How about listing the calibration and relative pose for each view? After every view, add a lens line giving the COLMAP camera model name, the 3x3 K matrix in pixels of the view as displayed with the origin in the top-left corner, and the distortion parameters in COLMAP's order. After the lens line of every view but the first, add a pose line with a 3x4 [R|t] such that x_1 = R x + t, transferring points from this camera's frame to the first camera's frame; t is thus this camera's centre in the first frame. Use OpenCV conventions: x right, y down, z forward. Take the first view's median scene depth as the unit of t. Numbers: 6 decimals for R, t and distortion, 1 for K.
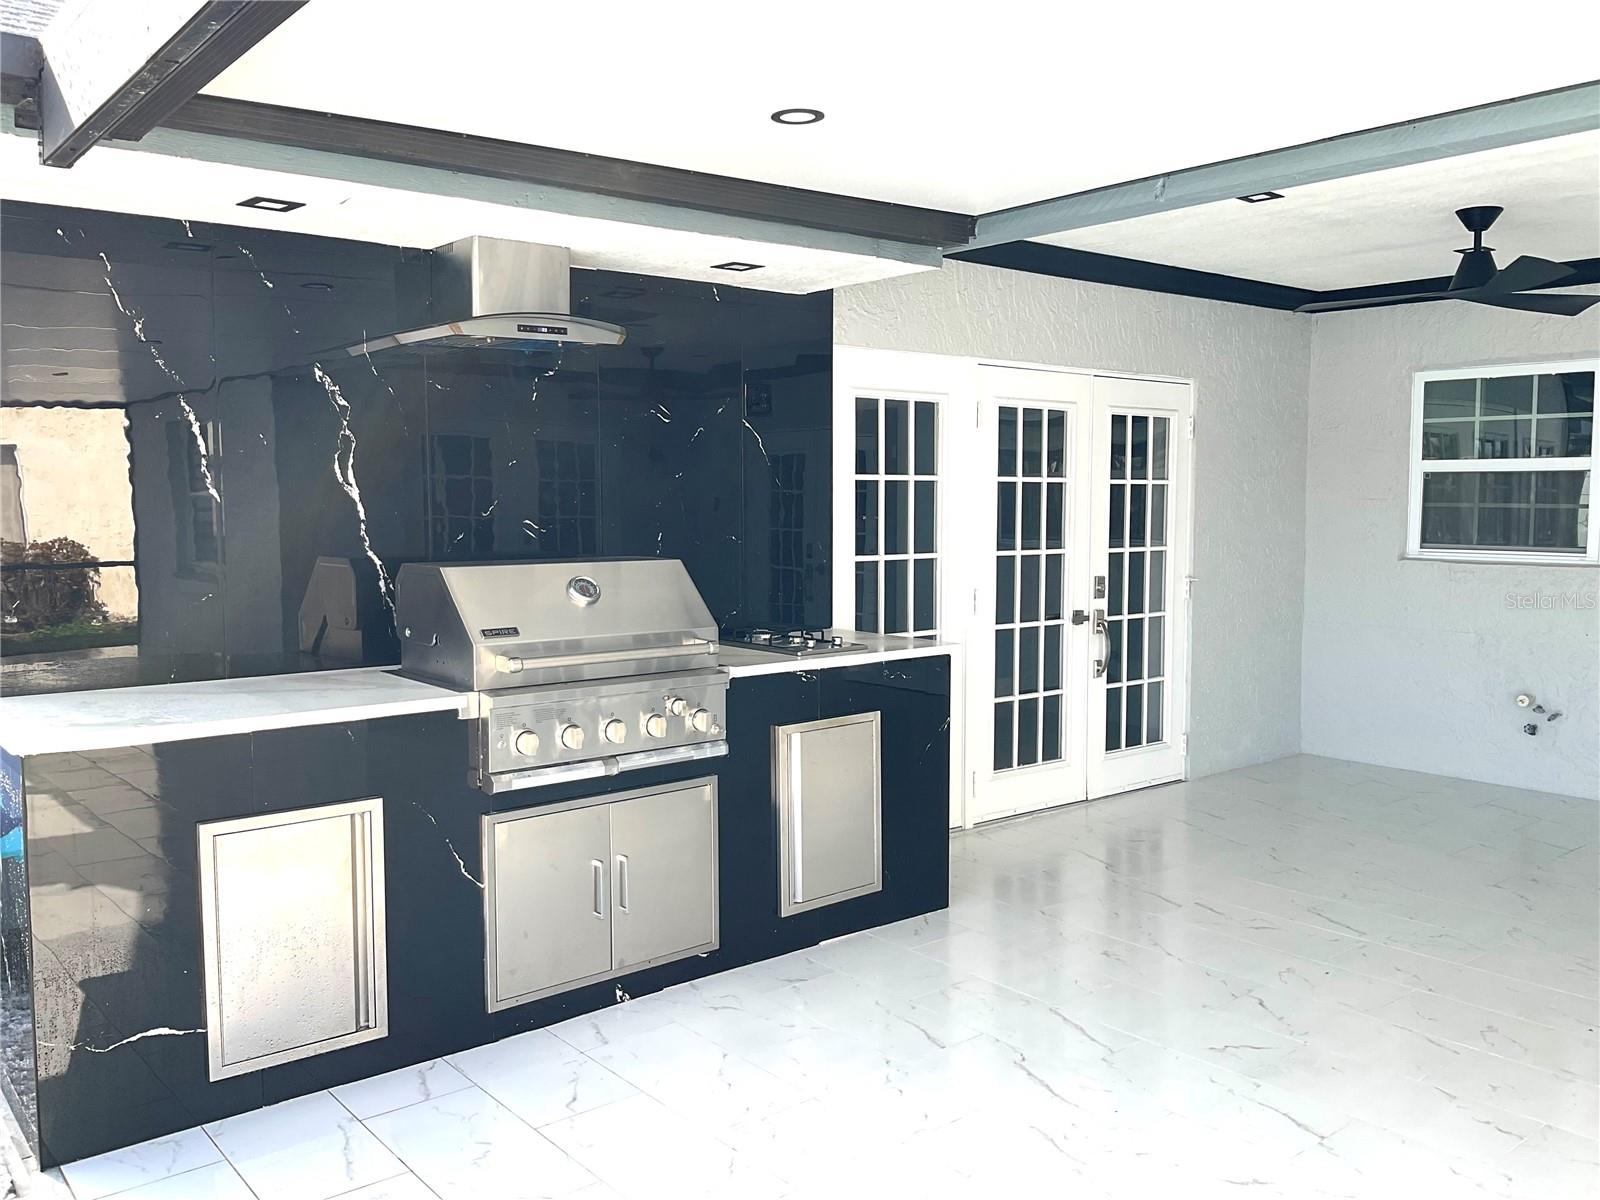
lens RADIAL K [[1315.0, 0, 786.5], [0, 1315.0, 600.6], [0, 0, 1]] dist [0.103241, -0.214708]
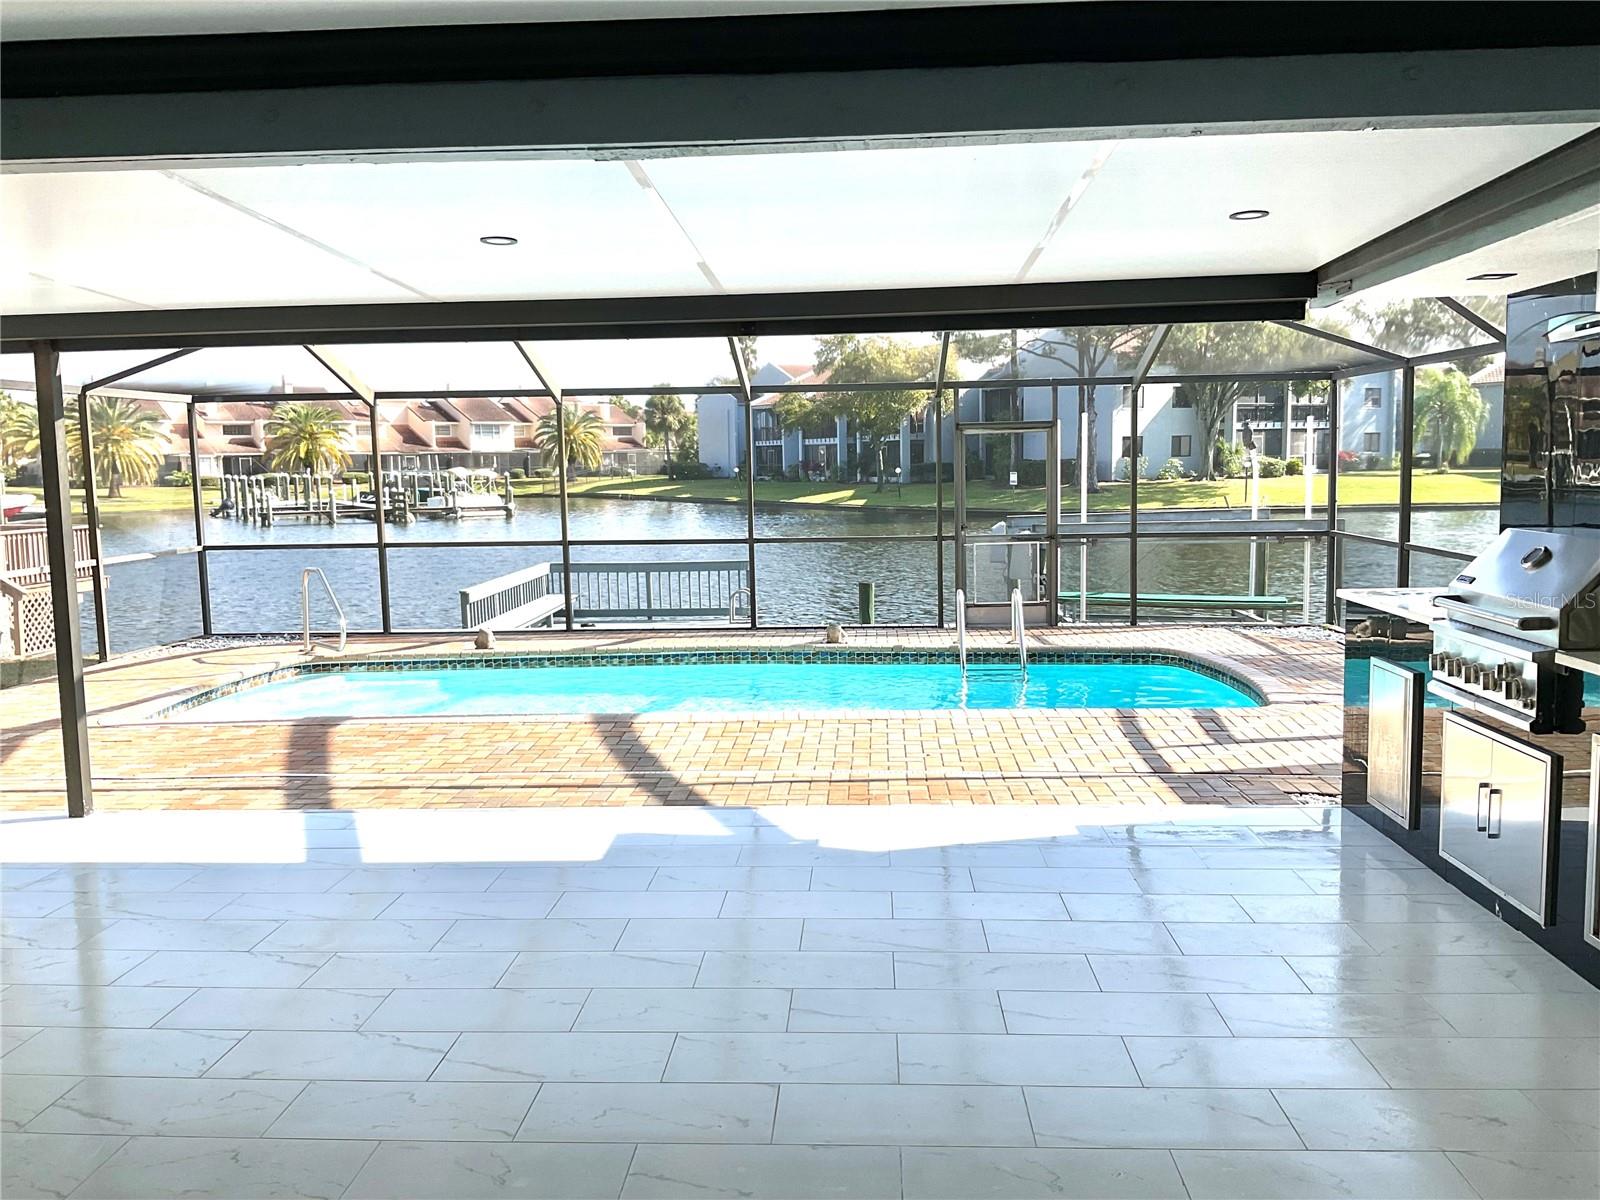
lens RADIAL K [[1315.0, 0, 786.5], [0, 1315.0, 600.6], [0, 0, 1]] dist [0.103241, -0.214708]
pose [[-0.678836, 0.088835, -0.728896, 0.910478], [-0.039598, 0.986782, 0.157143, -0.102028], [0.733221, 0.135538, -0.666345, 1.048233]]
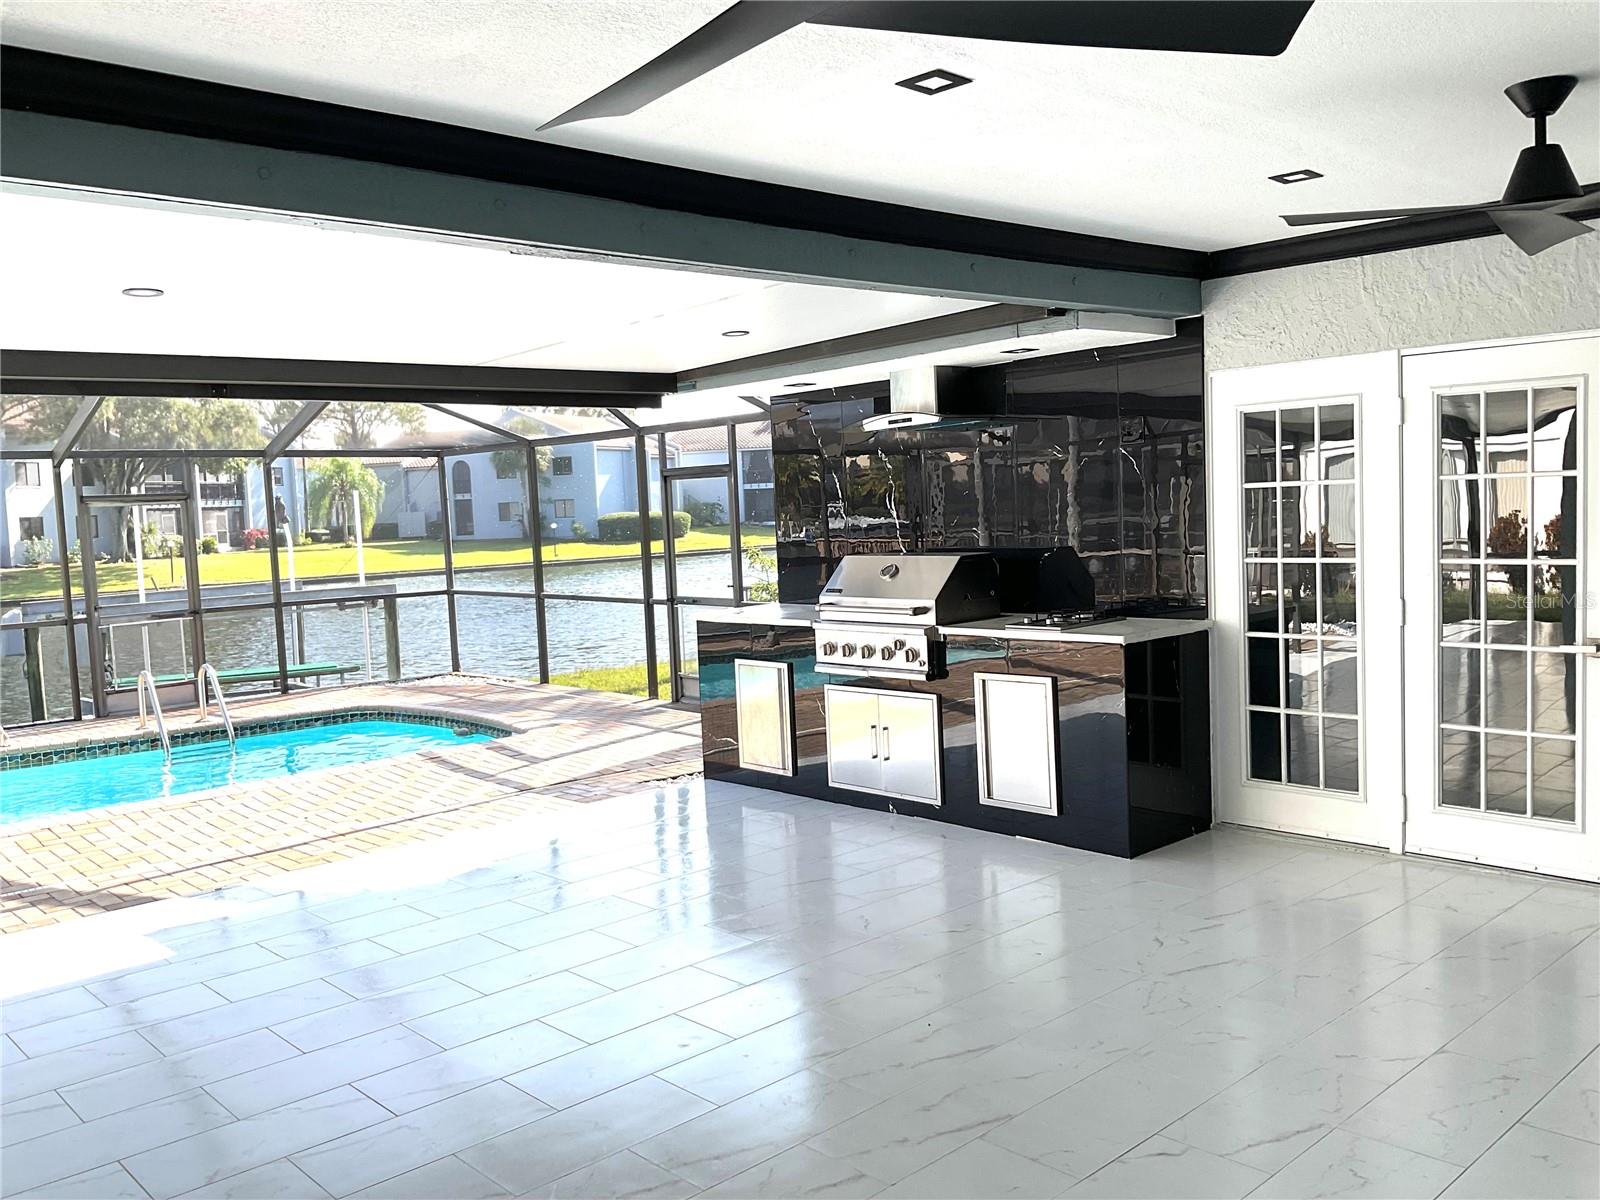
lens RADIAL K [[1315.0, 0, 786.5], [0, 1315.0, 600.6], [0, 0, 1]] dist [0.103241, -0.214708]
pose [[0.053517, 0.069065, -0.996176, 1.268032], [-0.034869, 0.997126, 0.067257, -0.066417], [0.997958, 0.031136, 0.055771, 0.624259]]
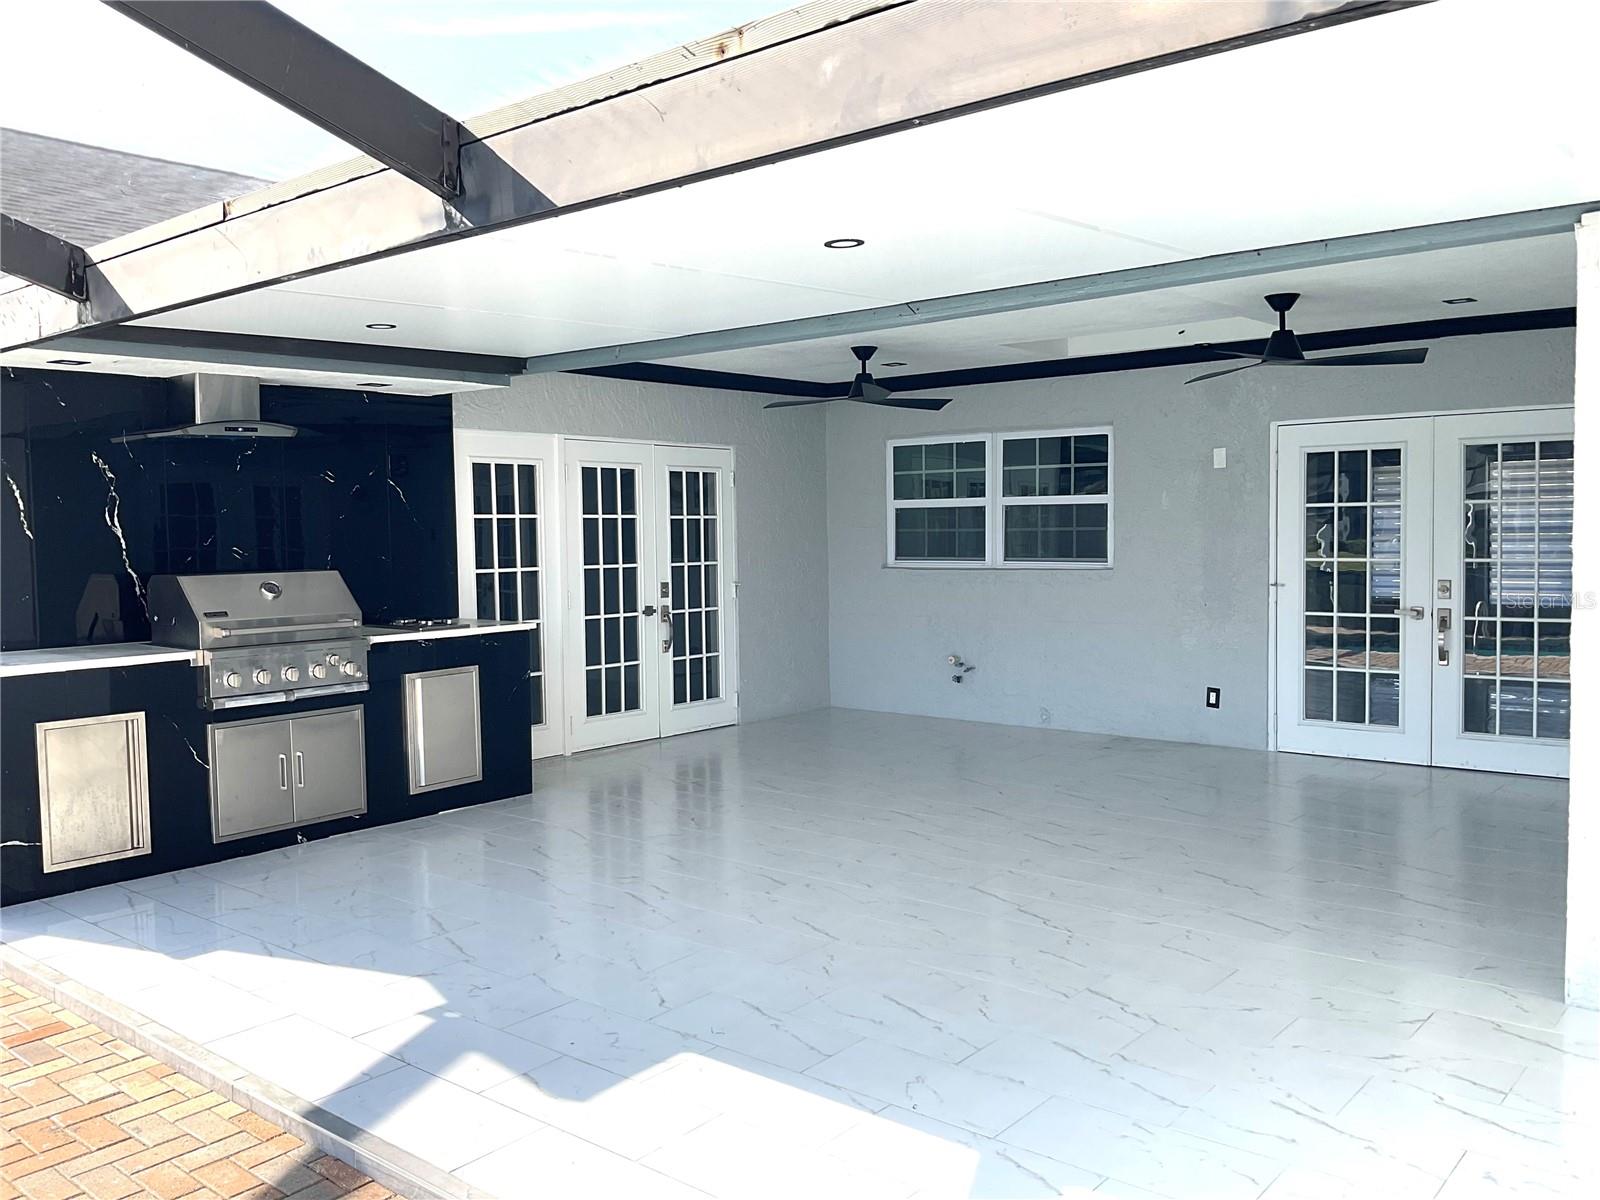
lens RADIAL K [[1315.0, 0, 786.5], [0, 1315.0, 600.6], [0, 0, 1]] dist [0.103241, -0.214708]
pose [[0.983267, -0.023015, 0.180710, 0.141283], [0.027058, 0.999435, -0.019941, 0.044975], [-0.180149, 0.024497, 0.983334, -0.586894]]
